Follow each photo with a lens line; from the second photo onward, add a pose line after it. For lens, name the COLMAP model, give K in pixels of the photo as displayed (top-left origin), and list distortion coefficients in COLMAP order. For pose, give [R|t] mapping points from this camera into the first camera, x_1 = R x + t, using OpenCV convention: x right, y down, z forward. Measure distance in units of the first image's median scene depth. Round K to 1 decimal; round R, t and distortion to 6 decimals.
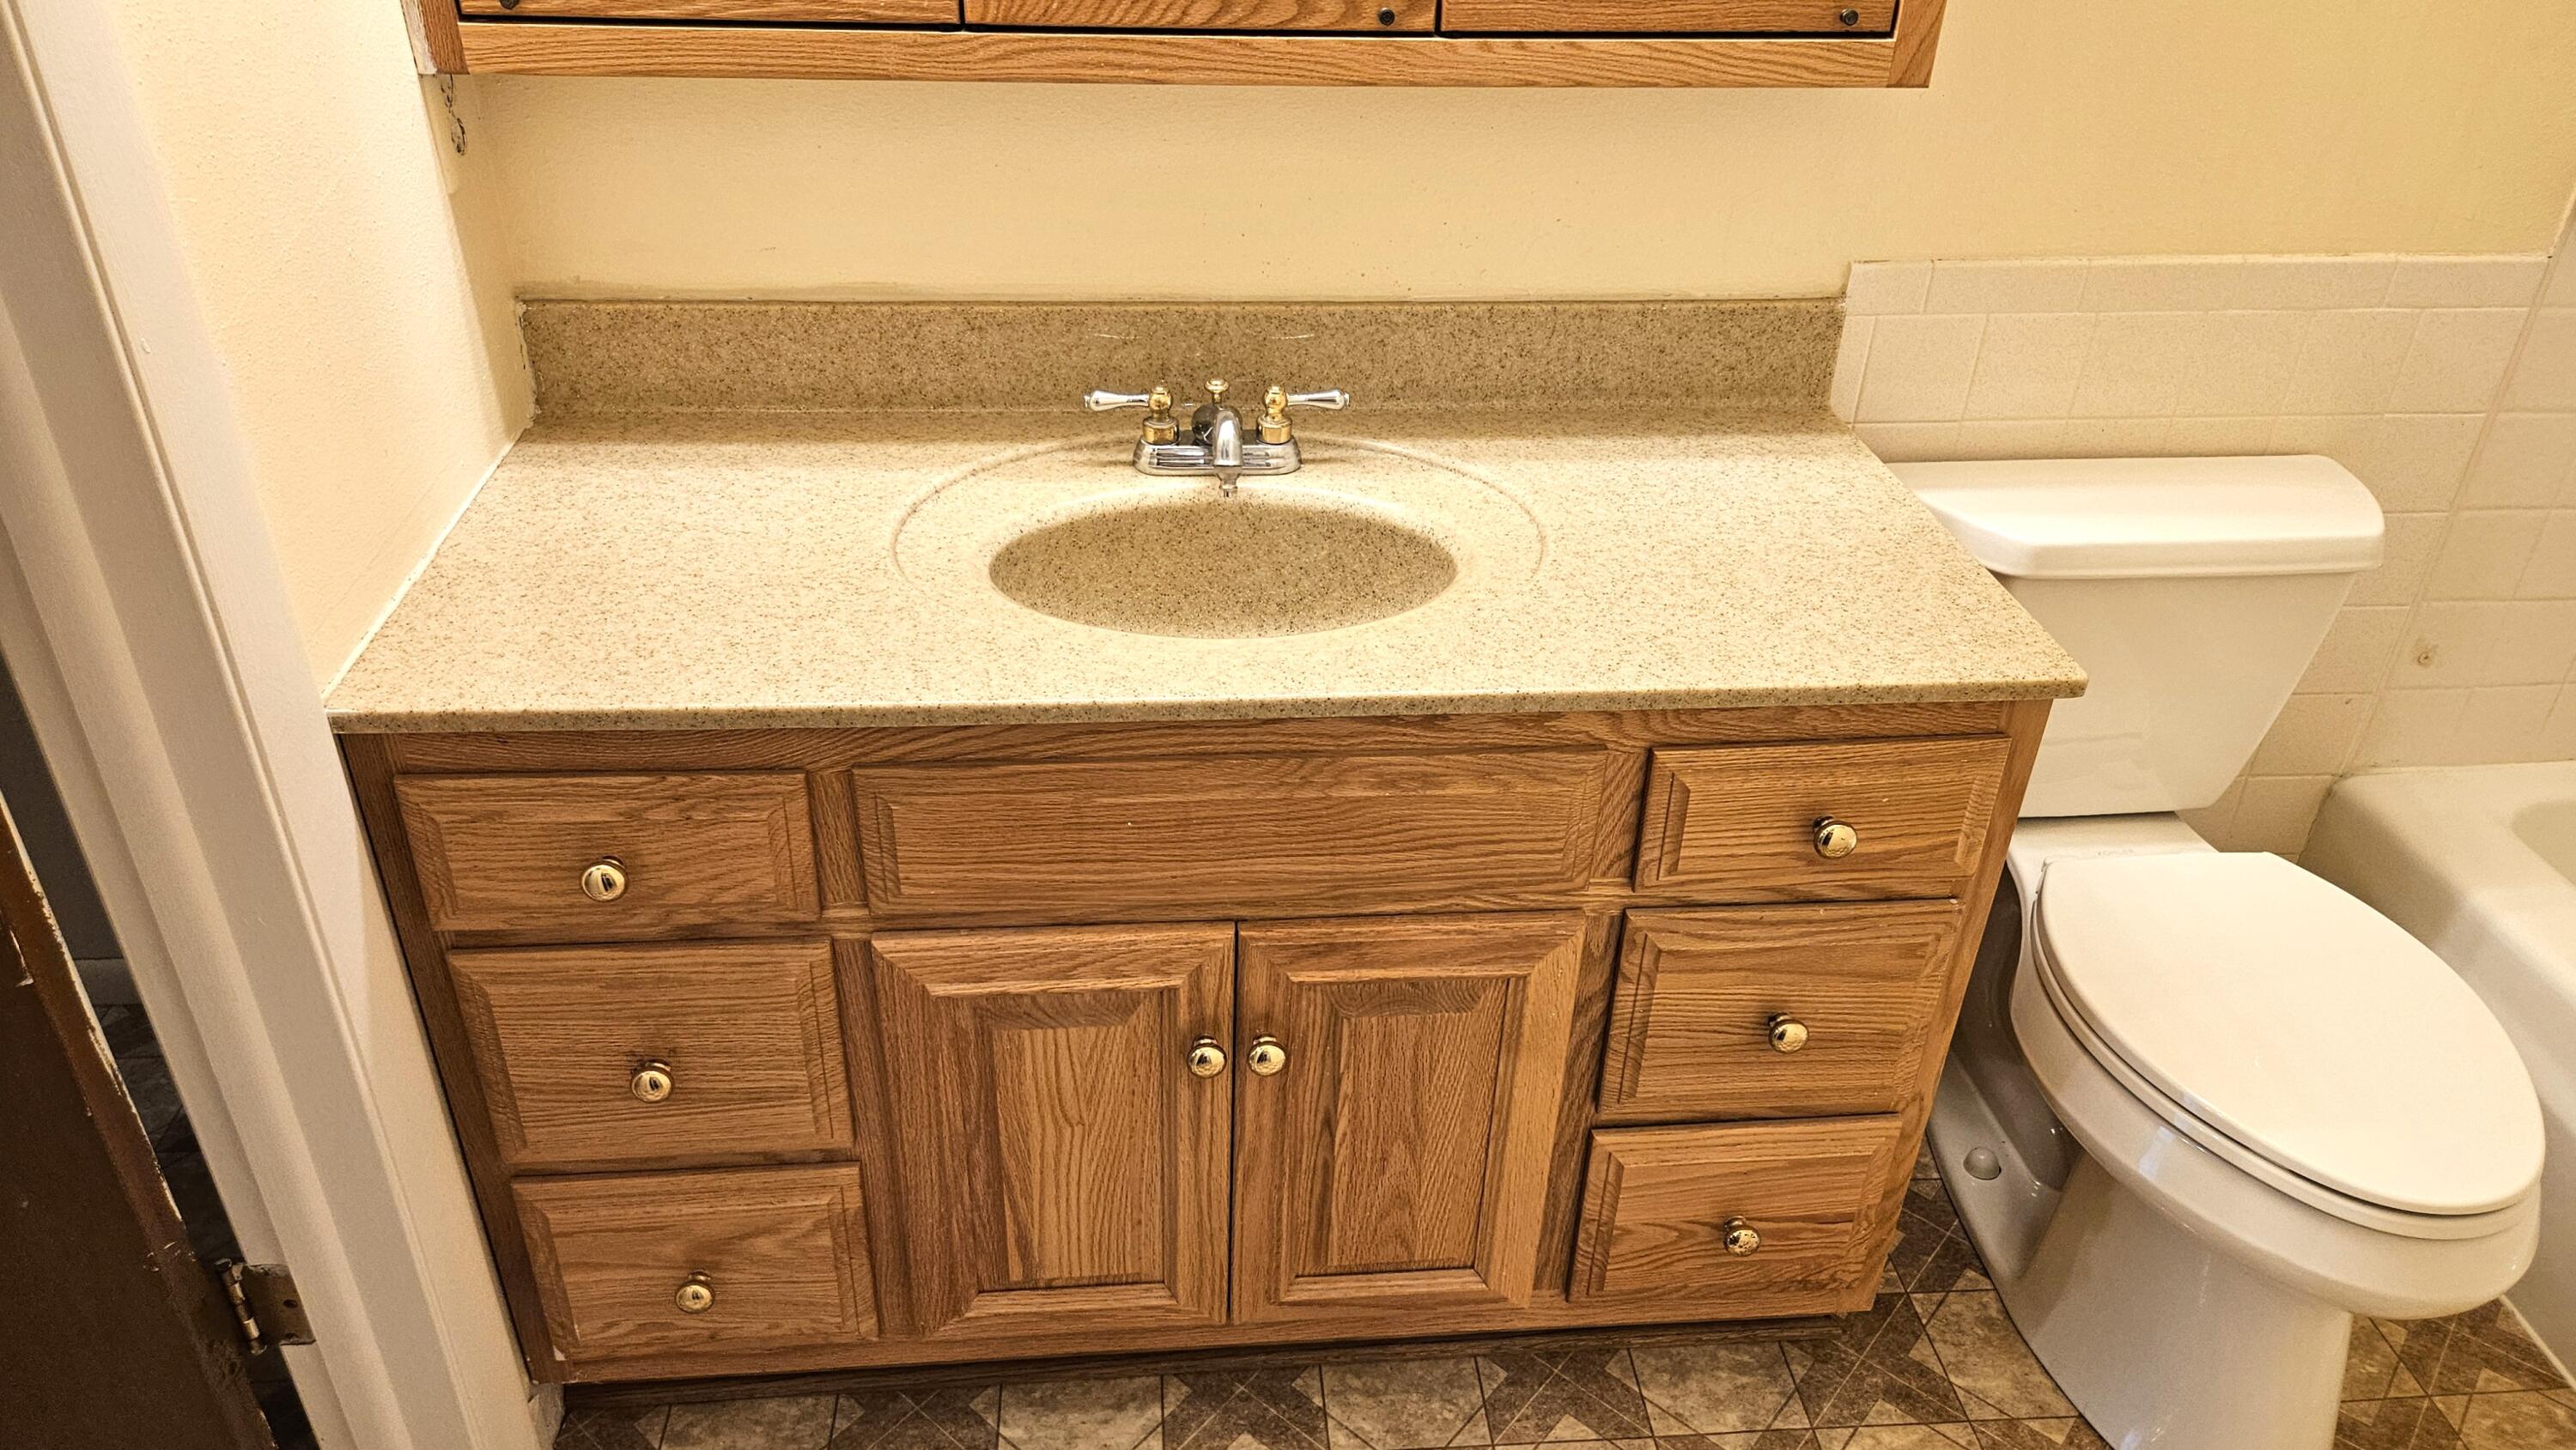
lens RADIAL K [[1752.6, 0, 1288.0], [0, 1752.6, 725.0], [0, 0, 1]] dist [0.057507, -0.002344]
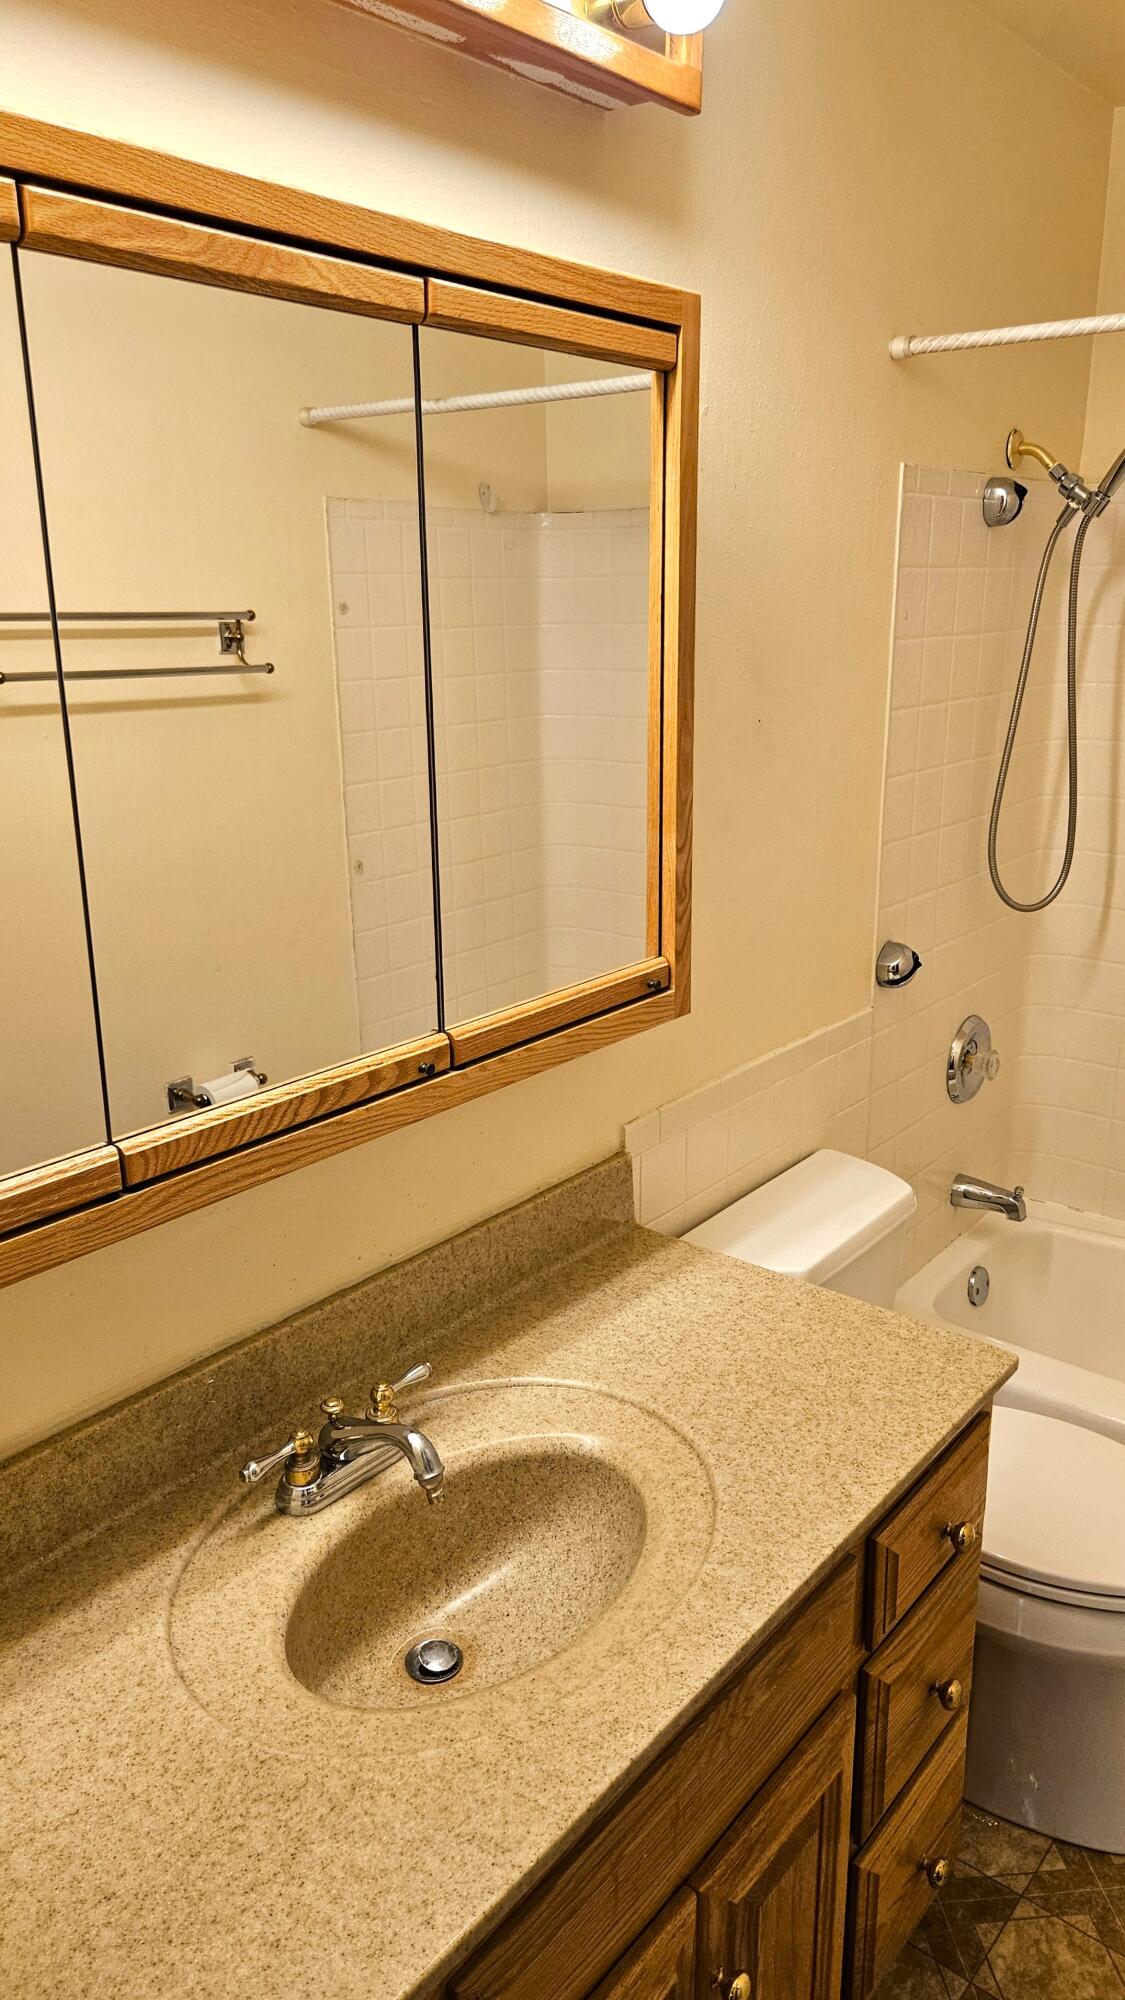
lens RADIAL K [[1417.6, 0, 562.5], [0, 1417.6, 1000.0], [0, 0, 1]] dist [0.077336, -0.065601]
pose [[0.699280, -0.232909, 0.675841, -0.460639], [0.397524, 0.912466, -0.096855, -0.269814], [-0.594123, 0.336392, 0.730656, 0.183037]]
